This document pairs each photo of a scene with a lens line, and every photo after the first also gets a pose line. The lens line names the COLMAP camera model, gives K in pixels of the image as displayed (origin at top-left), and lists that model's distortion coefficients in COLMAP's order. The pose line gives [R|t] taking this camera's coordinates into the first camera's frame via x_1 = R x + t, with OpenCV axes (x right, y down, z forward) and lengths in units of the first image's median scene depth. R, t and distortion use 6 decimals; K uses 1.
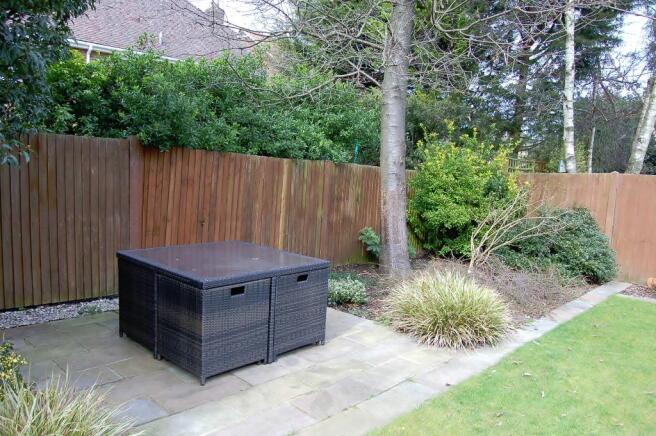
lens RADIAL K [[515.4, 0, 327.1], [0, 515.4, 220.0], [0, 0, 1]] dist [-0.094225, 0.038985]
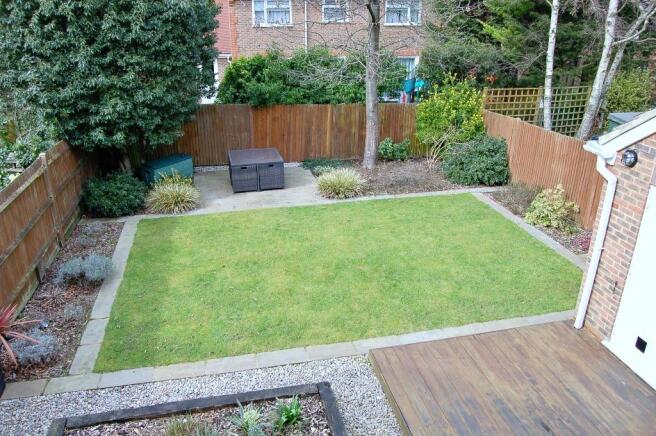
lens RADIAL K [[515.4, 0, 323.7], [0, 515.4, 229.8], [0, 0, 1]] dist [-0.094225, 0.038985]
pose [[0.823520, 0.179880, -0.538013, 1.191539], [-0.016398, 0.955548, 0.294380, -0.264905], [0.567050, -0.233606, 0.789862, -0.813643]]
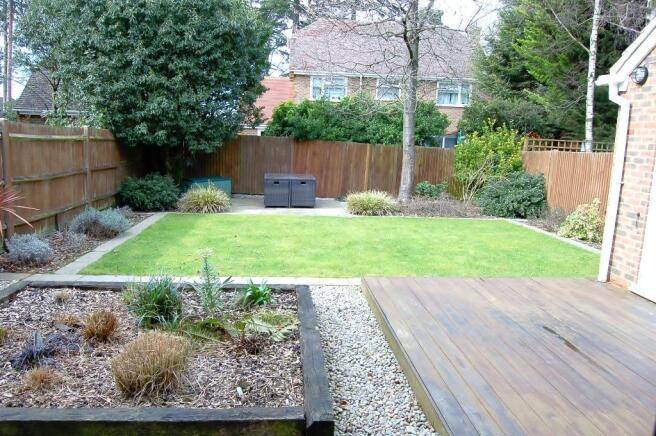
lens RADIAL K [[515.4, 0, 322.0], [0, 515.4, 229.1], [0, 0, 1]] dist [-0.094225, 0.038985]
pose [[0.742305, 0.098391, -0.662799, 1.320758], [-0.066946, 0.995101, 0.072744, 0.097716], [0.666710, -0.009626, 0.745255, -0.767571]]
